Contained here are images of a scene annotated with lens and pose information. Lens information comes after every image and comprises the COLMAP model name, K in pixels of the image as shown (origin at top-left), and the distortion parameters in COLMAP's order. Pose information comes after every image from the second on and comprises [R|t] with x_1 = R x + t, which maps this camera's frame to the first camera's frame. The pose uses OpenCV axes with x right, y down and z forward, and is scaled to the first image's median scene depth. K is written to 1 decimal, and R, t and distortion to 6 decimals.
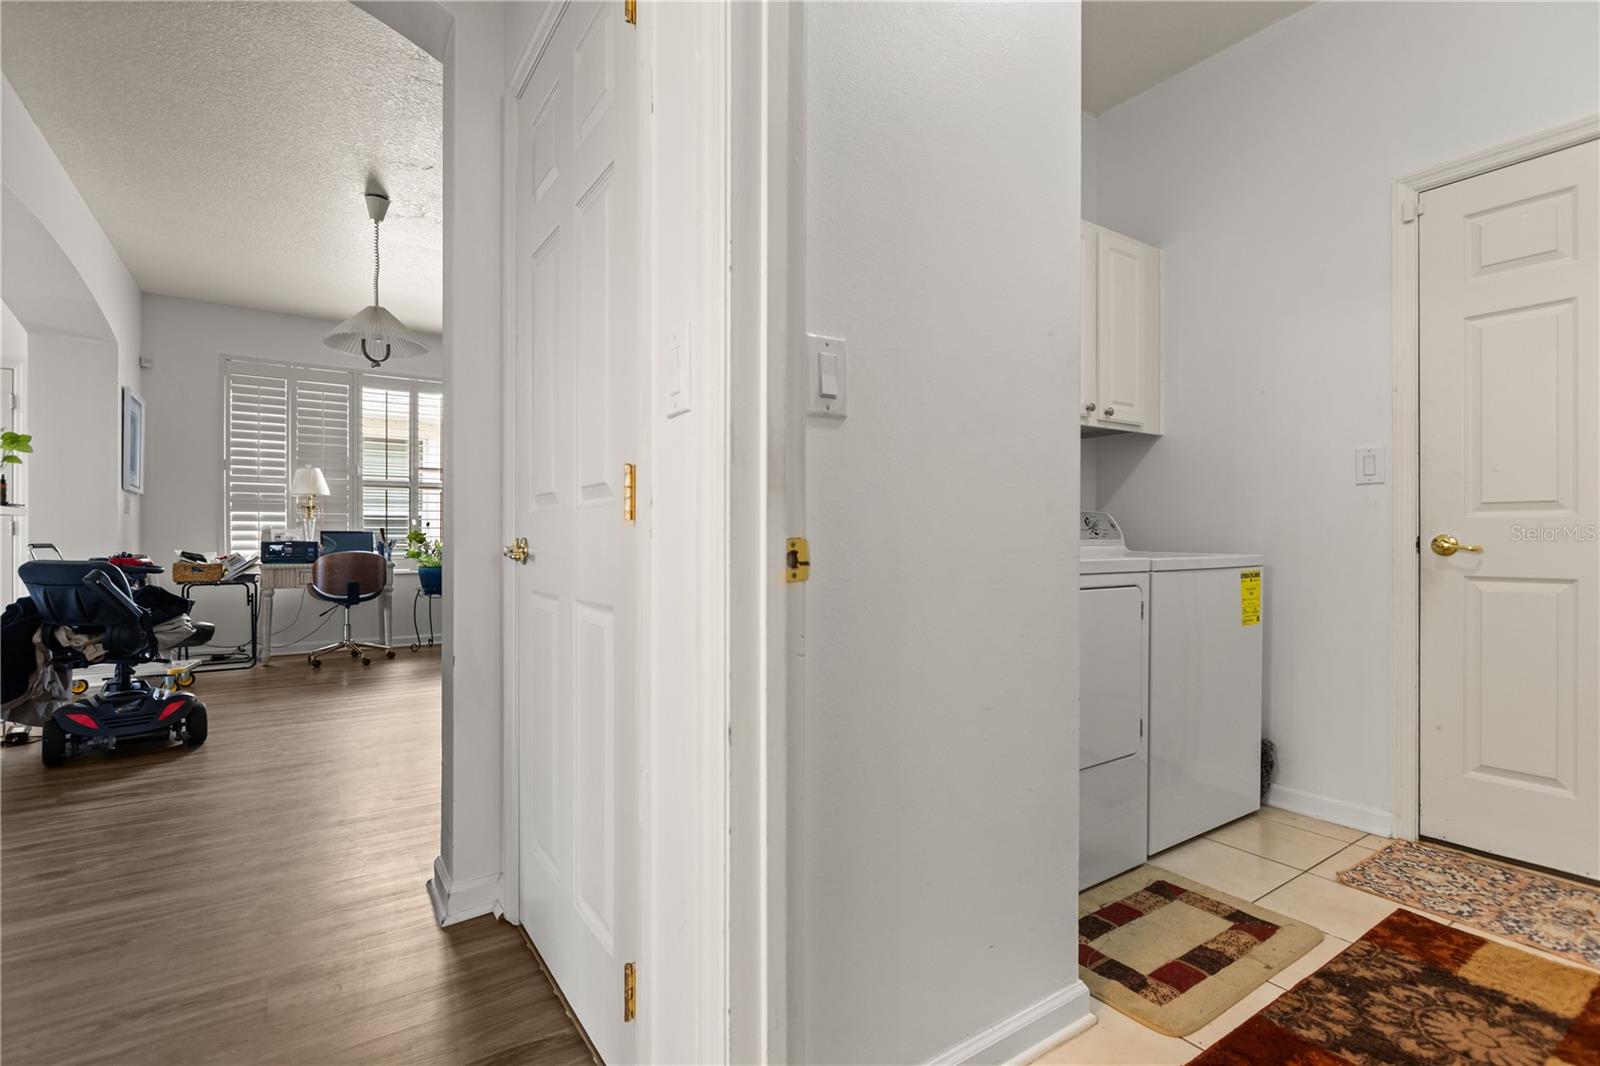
lens RADIAL K [[730.9, 0, 800.0], [0, 730.9, 533.0], [0, 0, 1]] dist [0.001609, -0.004634]
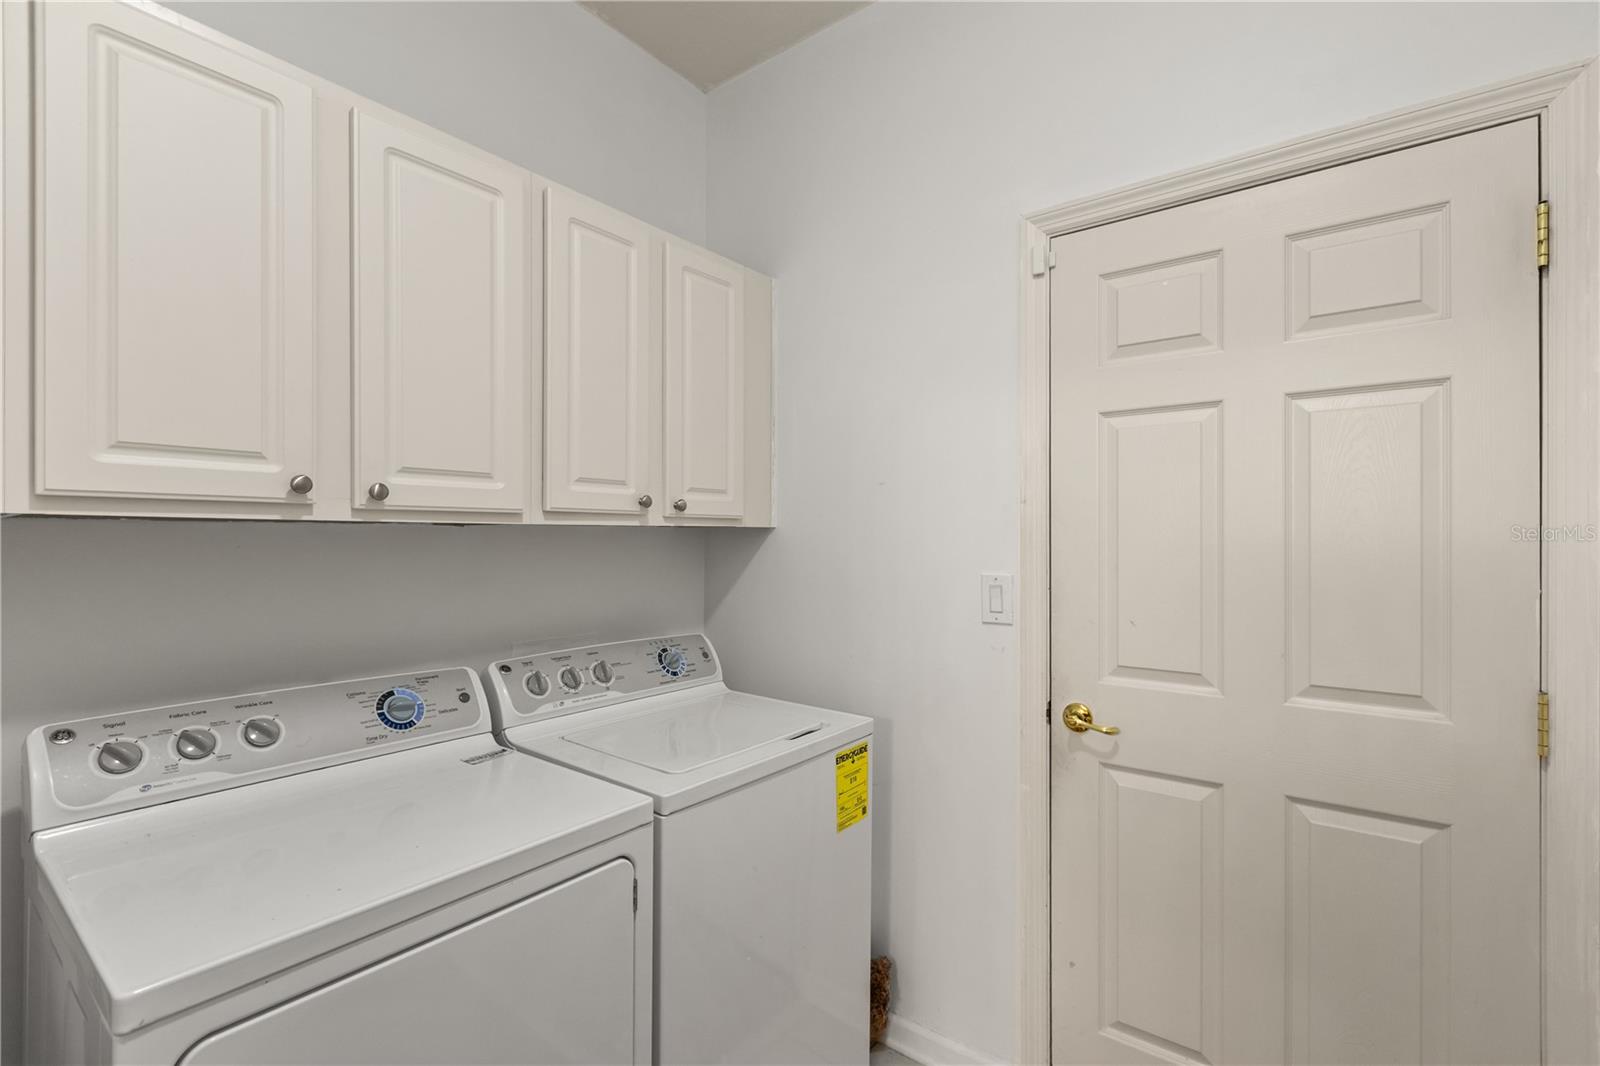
lens RADIAL K [[720.1, 0, 800.0], [0, 720.1, 533.0], [0, 0, 1]] dist [0.001847, -0.000018]
pose [[0.950388, 0.003770, 0.311044, 0.363765], [-0.002105, 0.999982, -0.005688, -0.154911], [-0.311060, 0.004751, 0.950378, 0.368384]]
